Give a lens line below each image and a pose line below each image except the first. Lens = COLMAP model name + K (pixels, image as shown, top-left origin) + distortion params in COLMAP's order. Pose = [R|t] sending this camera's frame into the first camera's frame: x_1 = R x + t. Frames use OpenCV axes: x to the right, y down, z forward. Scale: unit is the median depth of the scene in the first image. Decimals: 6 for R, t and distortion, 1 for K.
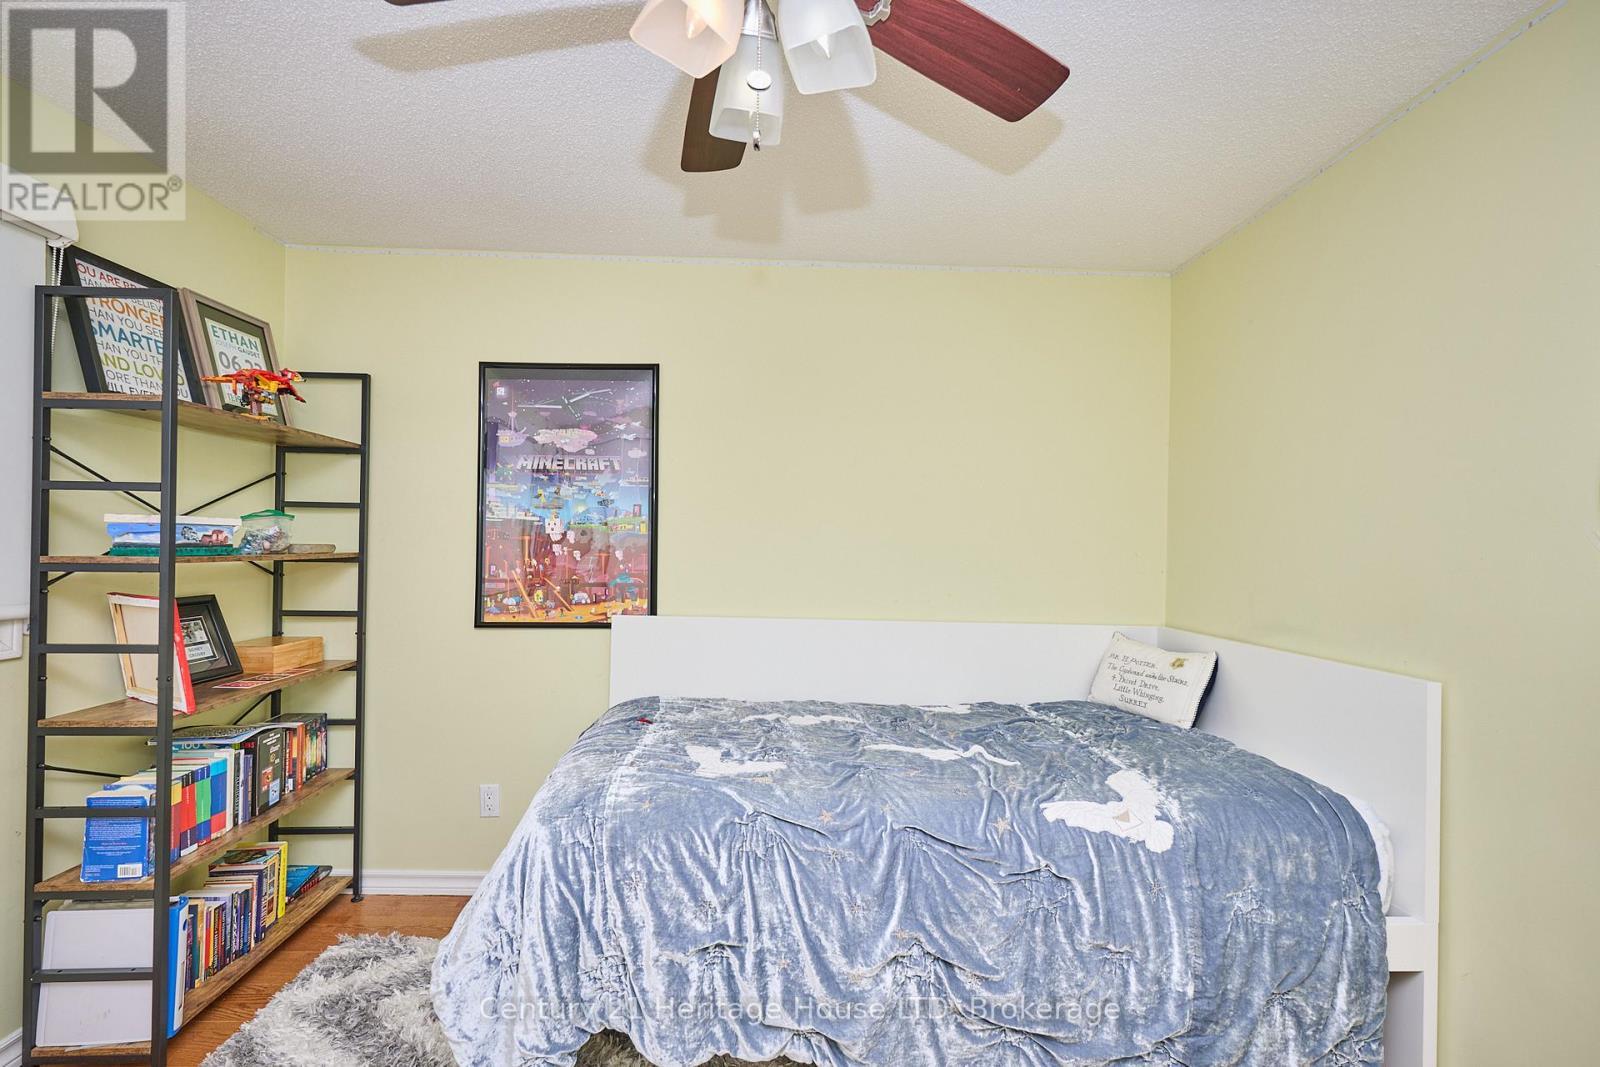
lens RADIAL K [[676.5, 0, 800.9], [0, 676.5, 536.1], [0, 0, 1]] dist [-0.000155, -0.000897]
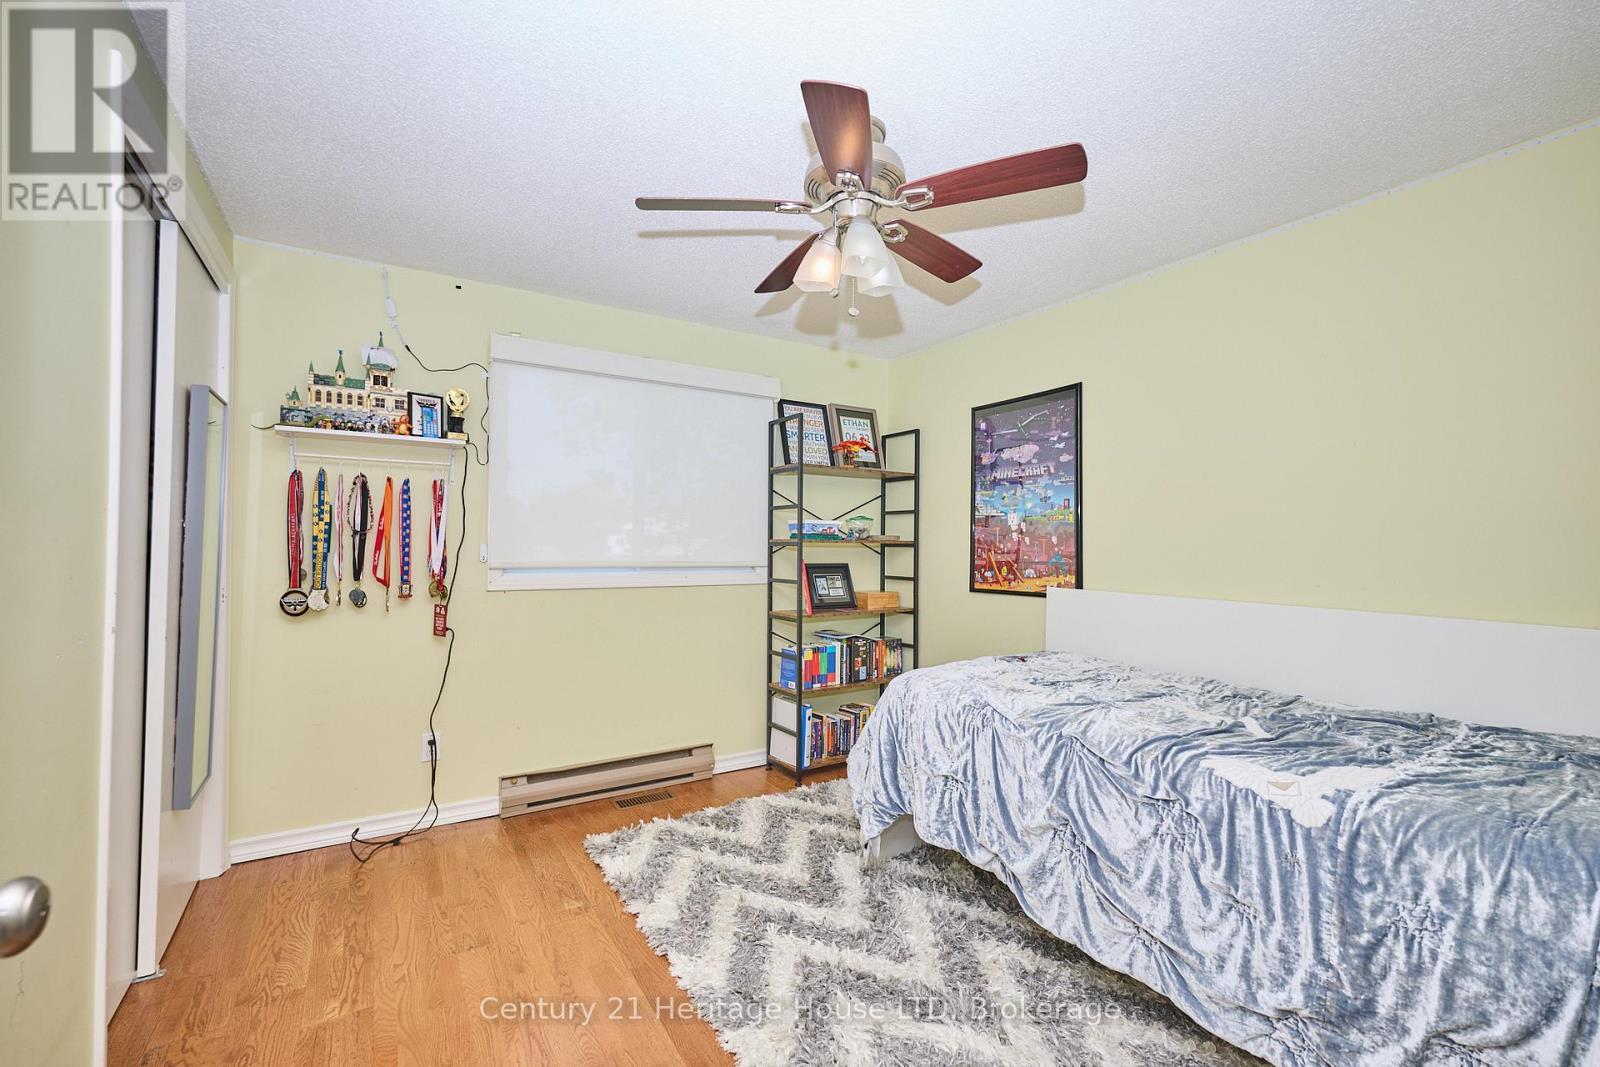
lens RADIAL K [[676.5, 0, 796.0], [0, 676.5, 536.7], [0, 0, 1]] dist [-0.000155, -0.000897]
pose [[0.509853, -0.020992, -0.860005, 0.608484], [0.008157, 0.999775, -0.019568, 0.045467], [0.860223, 0.002962, 0.509910, -0.061708]]
